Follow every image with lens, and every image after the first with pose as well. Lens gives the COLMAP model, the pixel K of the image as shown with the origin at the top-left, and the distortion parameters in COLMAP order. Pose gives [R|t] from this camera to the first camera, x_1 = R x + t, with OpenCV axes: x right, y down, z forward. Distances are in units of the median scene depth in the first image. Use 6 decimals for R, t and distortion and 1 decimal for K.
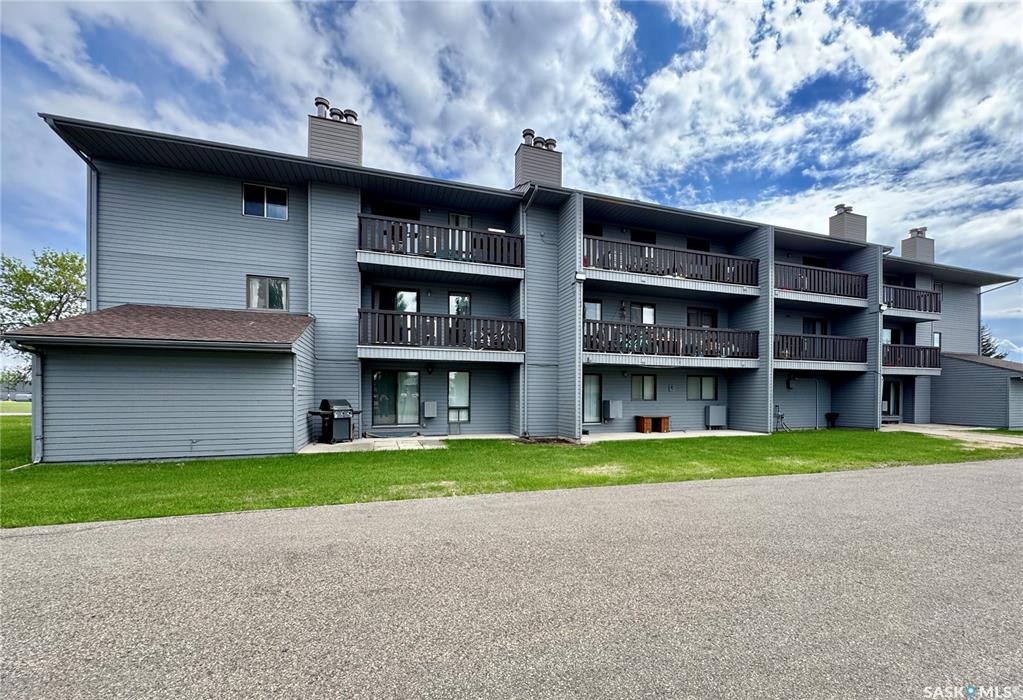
lens RADIAL K [[433.7, 0, 521.6], [0, 433.7, 393.7], [0, 0, 1]] dist [-0.000639, -0.001979]
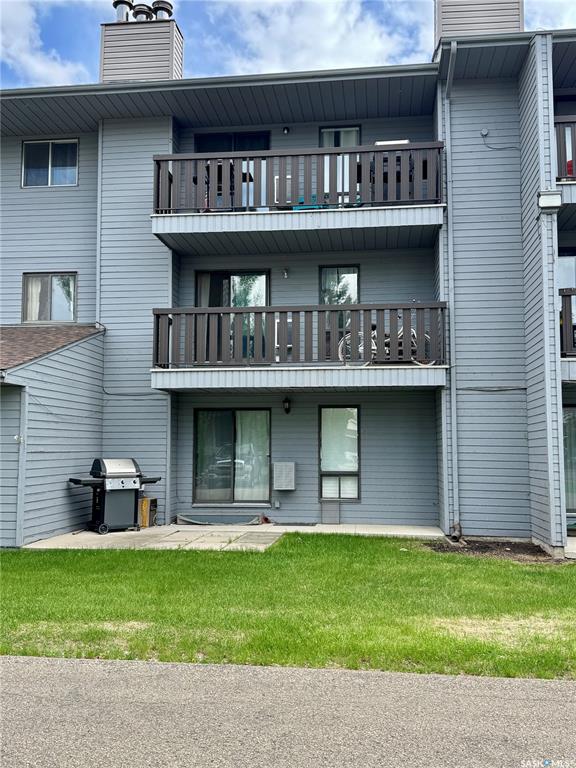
lens RADIAL K [[715.0, 0, 289.3], [0, 715.0, 384.8], [0, 0, 1]] dist [0.020192, 0.000000]
pose [[0.902779, -0.041944, -0.428056, 0.196565], [0.005508, 0.996279, -0.086006, -0.002070], [0.430070, 0.075286, 0.899651, 0.170062]]
